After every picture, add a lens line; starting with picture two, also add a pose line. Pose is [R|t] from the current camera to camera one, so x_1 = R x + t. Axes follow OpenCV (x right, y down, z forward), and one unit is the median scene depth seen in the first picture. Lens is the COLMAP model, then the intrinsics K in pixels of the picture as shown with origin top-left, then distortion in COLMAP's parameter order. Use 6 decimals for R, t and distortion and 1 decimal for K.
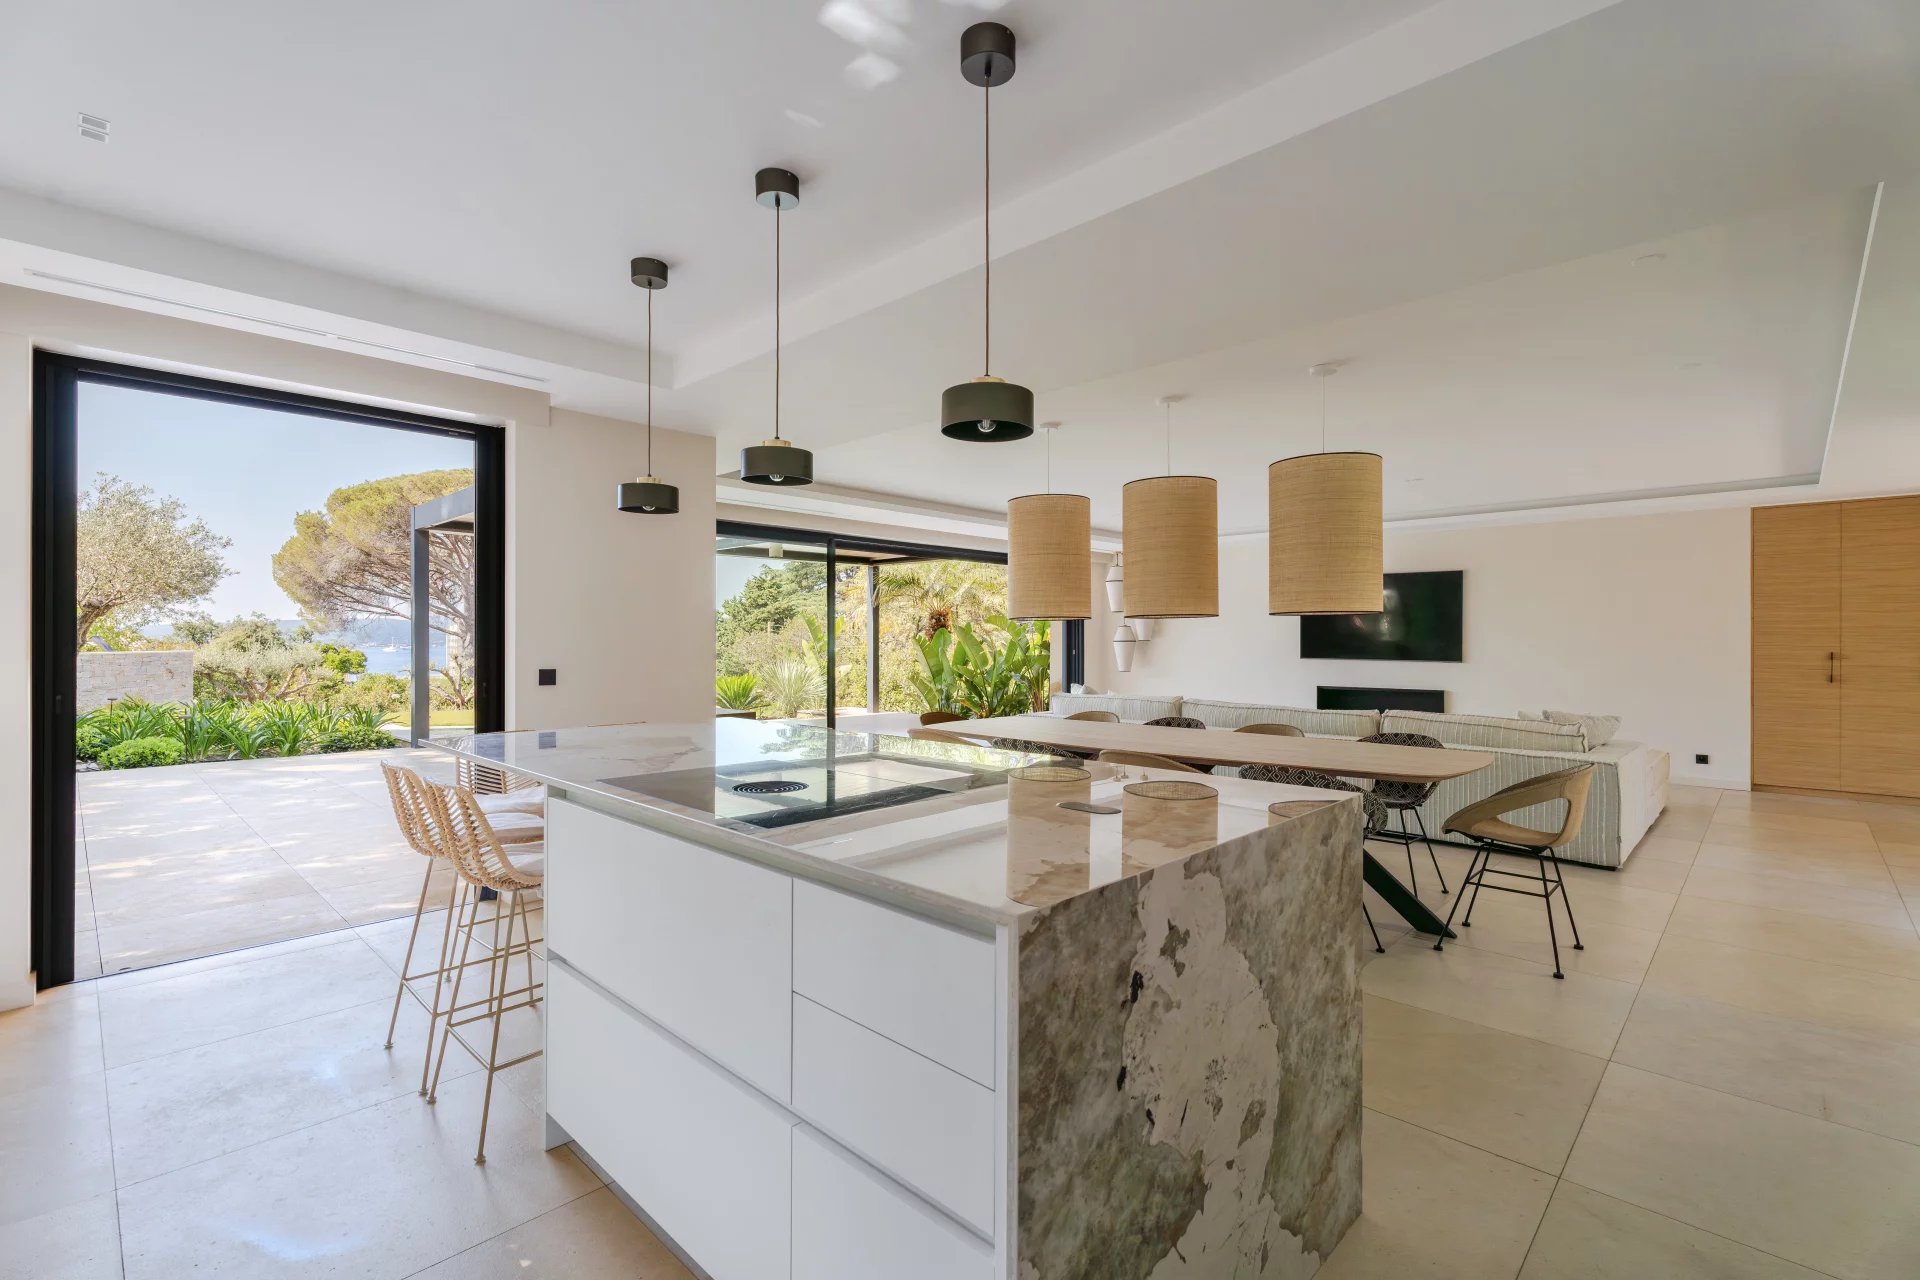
lens RADIAL K [[855.1, 0, 954.0], [0, 855.1, 637.6], [0, 0, 1]] dist [0.002460, 0.000142]
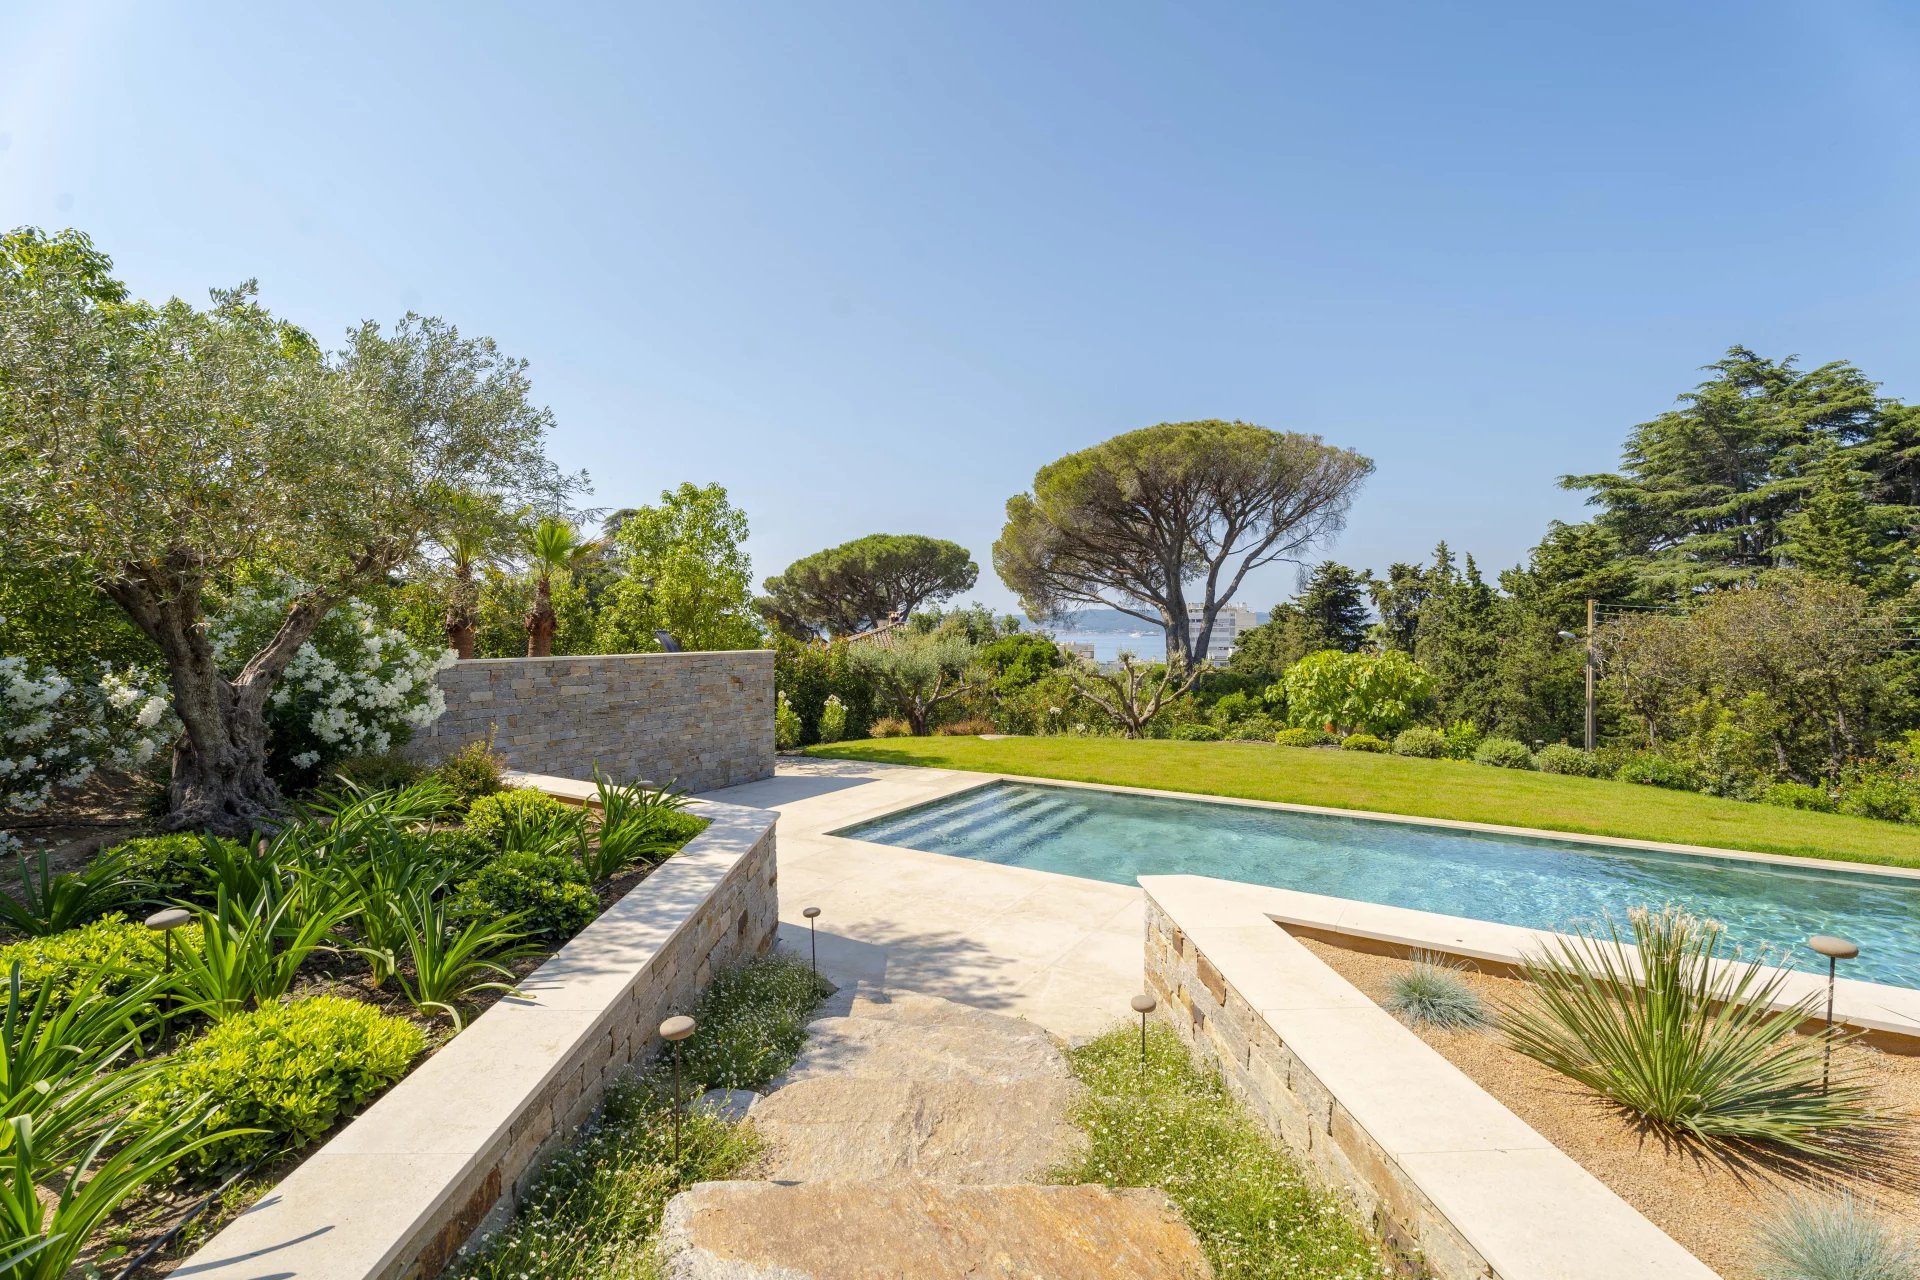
lens RADIAL K [[855.1, 0, 954.0], [0, 855.1, 637.6], [0, 0, 1]] dist [0.002460, 0.000142]
pose [[0.704672, 0.005487, -0.709512, -0.128334], [0.005604, 0.999896, 0.013299, -0.001505], [0.709511, -0.013348, 0.704568, 0.275152]]
